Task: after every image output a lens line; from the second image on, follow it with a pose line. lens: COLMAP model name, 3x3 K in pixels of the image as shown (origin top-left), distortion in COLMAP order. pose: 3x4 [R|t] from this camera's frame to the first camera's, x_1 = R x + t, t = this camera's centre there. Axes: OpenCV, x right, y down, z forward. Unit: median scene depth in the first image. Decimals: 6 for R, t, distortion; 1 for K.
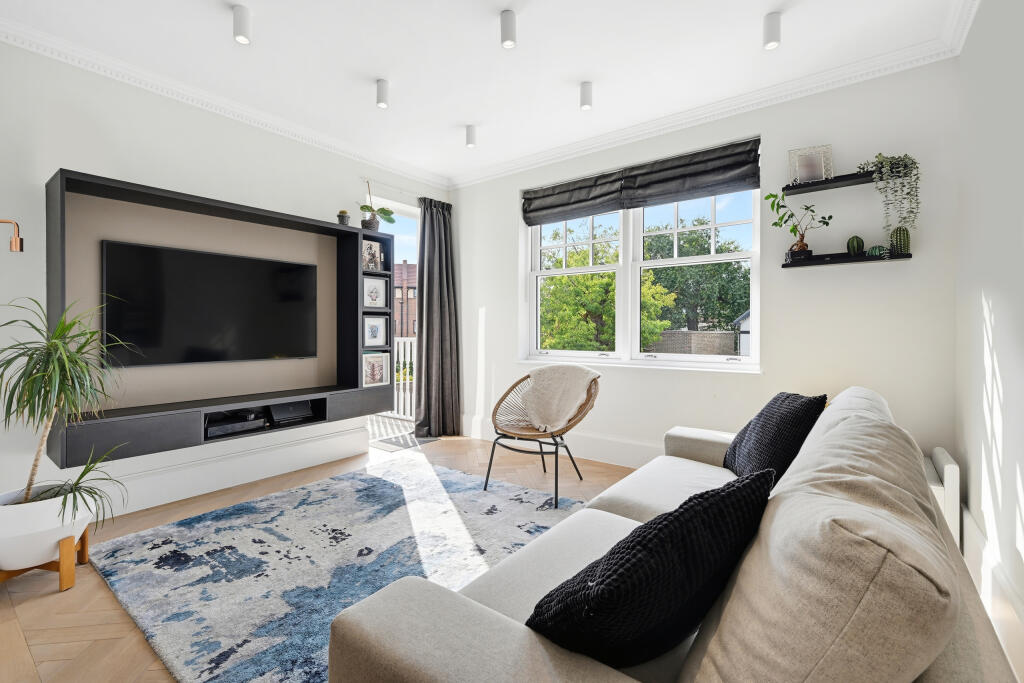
lens RADIAL K [[460.4, 0, 512.0], [0, 460.4, 341.5], [0, 0, 1]] dist [0.010226, -0.000156]
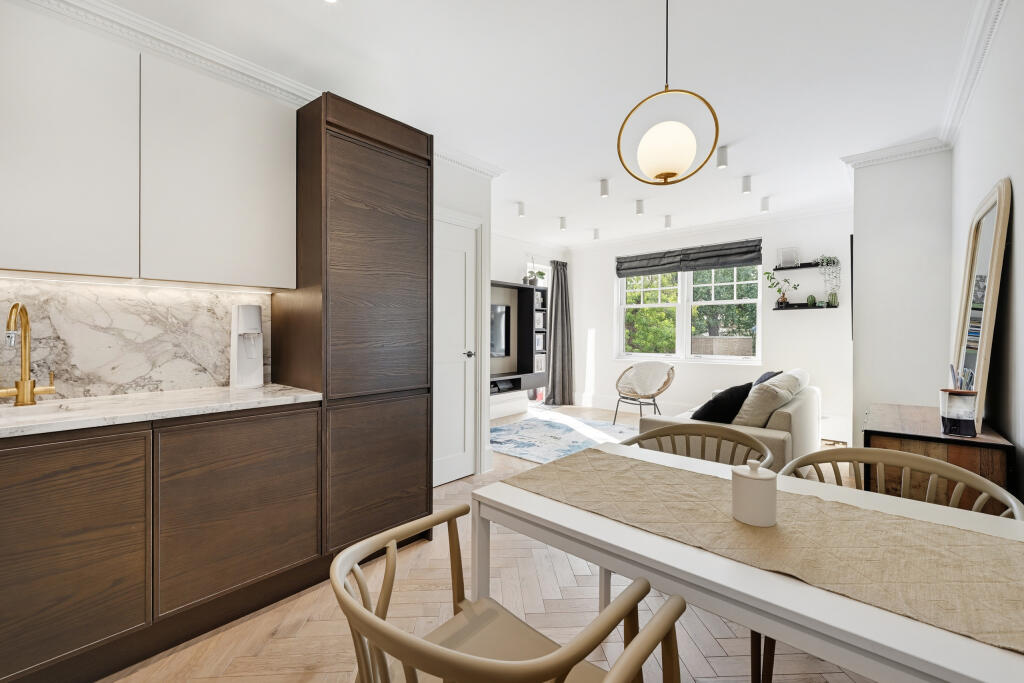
lens RADIAL K [[409.5, 0, 512.0], [0, 409.5, 341.5], [0, 0, 1]] dist [-0.000157, -0.000020]
pose [[0.996538, 0.002973, -0.083080, -0.271769], [-0.003627, 0.999964, -0.007720, -0.010741], [0.083054, 0.007994, 0.996513, -0.601658]]
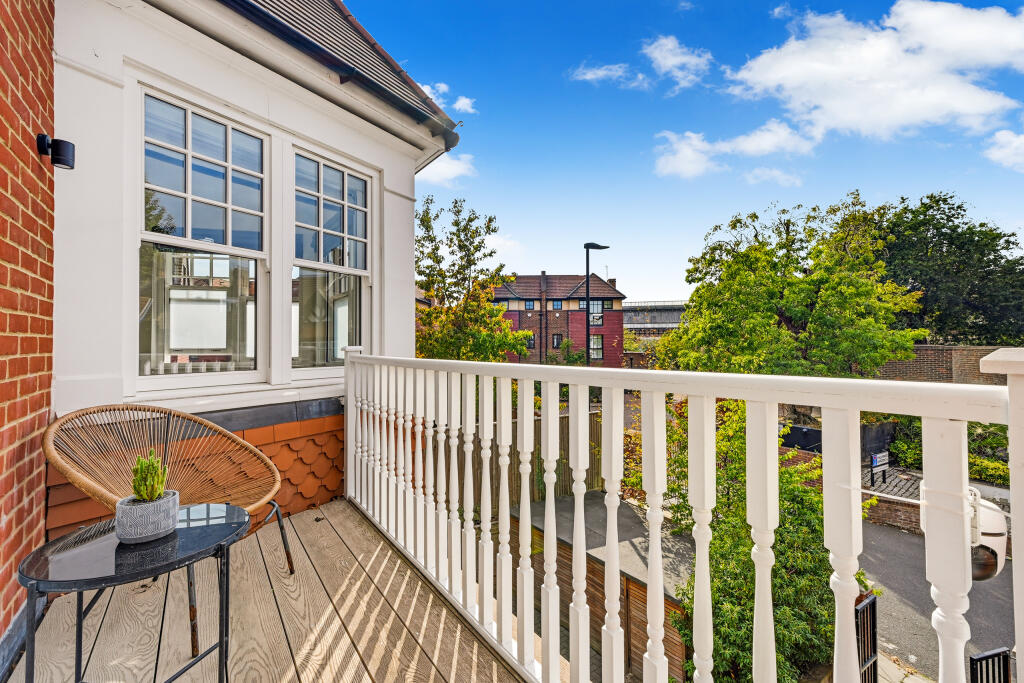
lens RADIAL K [[439.3, 0, 512.0], [0, 439.3, 341.5], [0, 0, 1]] dist [0.000017, -0.000003]
pose [[0.957289, -0.005156, -0.289088, -0.056621], [-0.004045, 0.999504, -0.031224, -0.004860], [0.289106, 0.031060, 0.956793, 0.200591]]
